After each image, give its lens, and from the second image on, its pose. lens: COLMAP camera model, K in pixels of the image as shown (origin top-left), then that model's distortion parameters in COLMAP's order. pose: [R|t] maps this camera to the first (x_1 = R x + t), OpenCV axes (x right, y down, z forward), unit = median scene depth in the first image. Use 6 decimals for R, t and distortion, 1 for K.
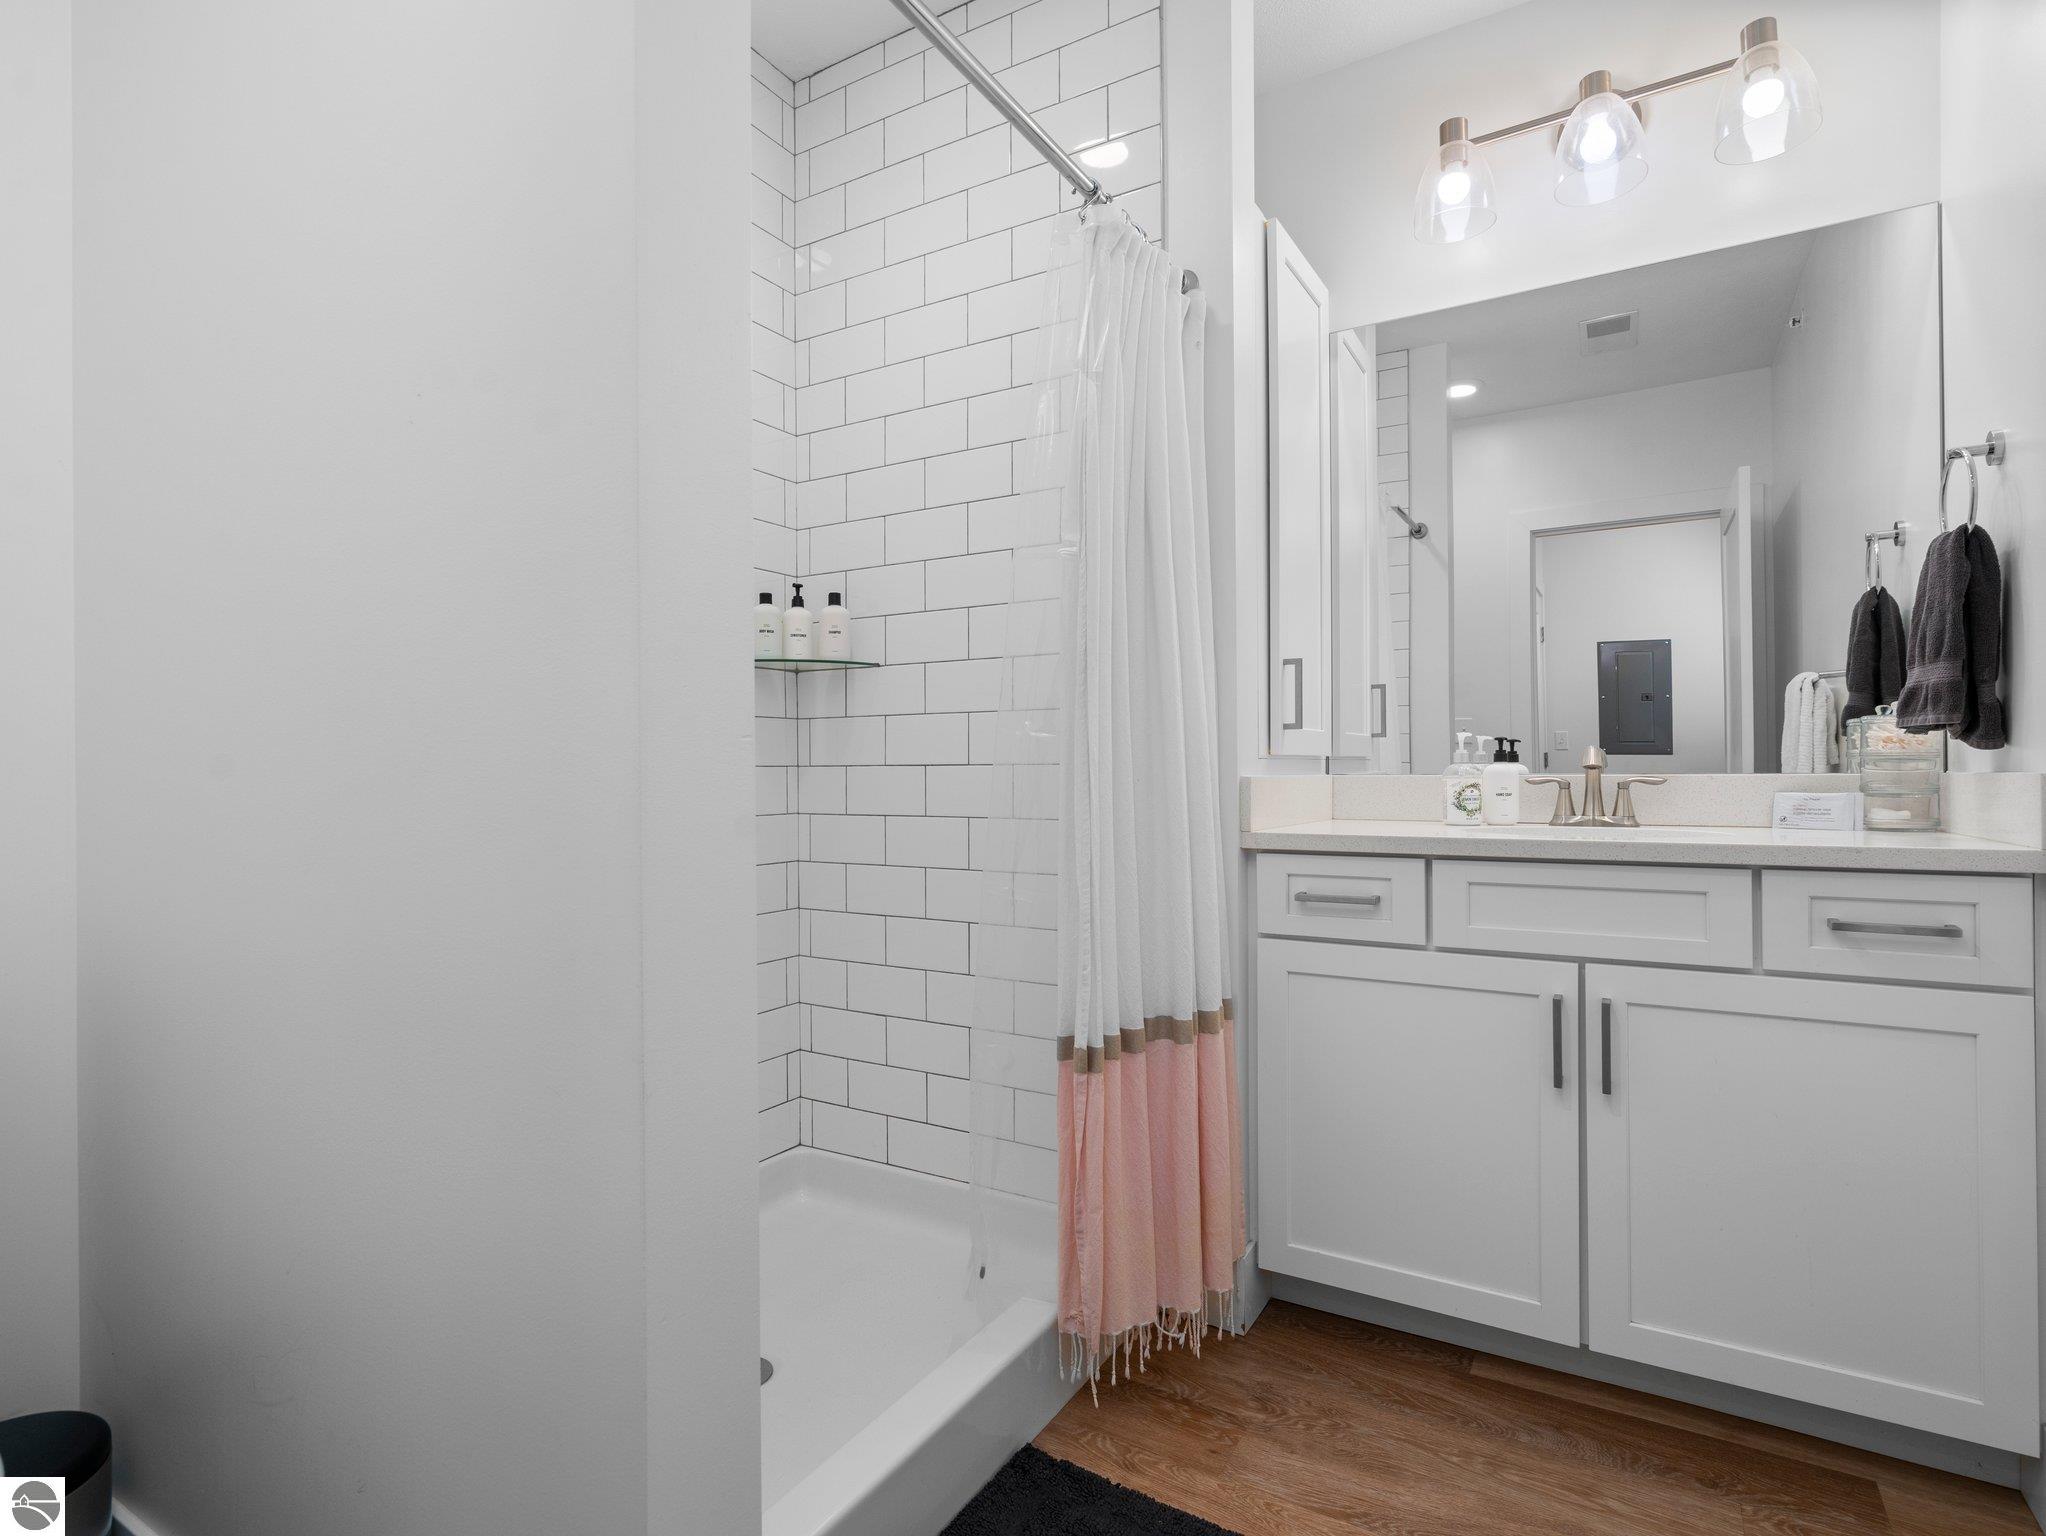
lens RADIAL K [[1079.1, 0, 991.5], [0, 1079.1, 768.3], [0, 0, 1]] dist [-0.002039, 0.000752]
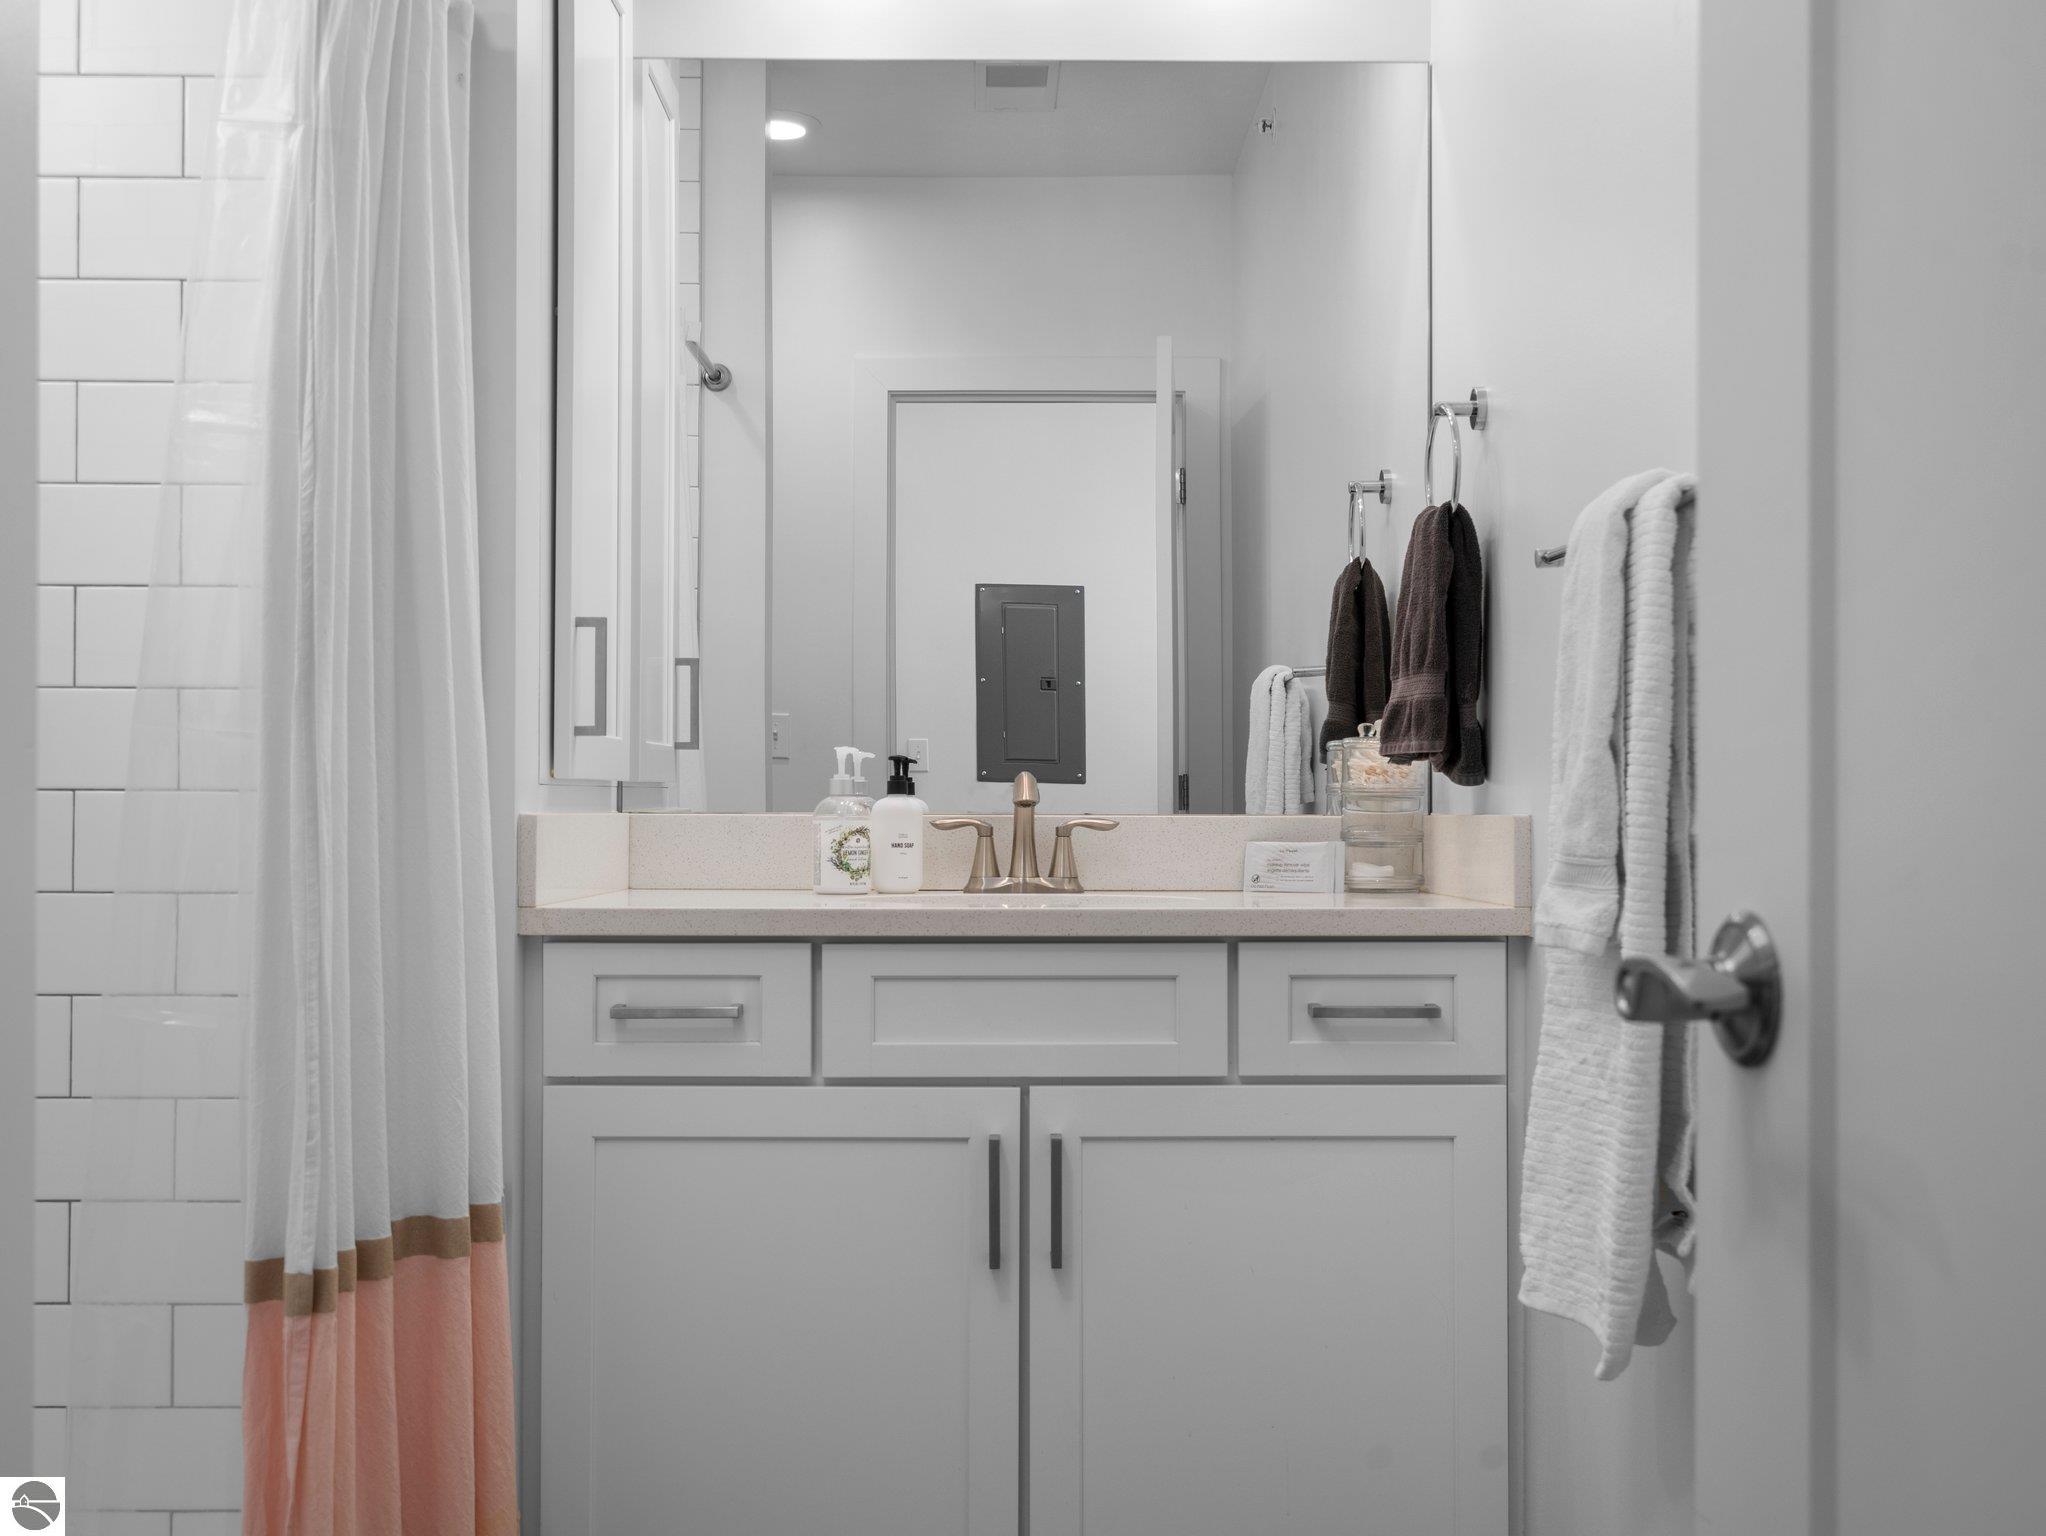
lens RADIAL K [[2221.8, 0, 1015.6], [0, 2221.8, 768.6], [0, 0, 1]] dist [0.010462, 0.000000]
pose [[0.860015, 0.016527, 0.510000, -0.160087], [-0.009263, 0.999816, -0.016780, 0.000272], [-0.510184, 0.009707, 0.860010, -0.192243]]
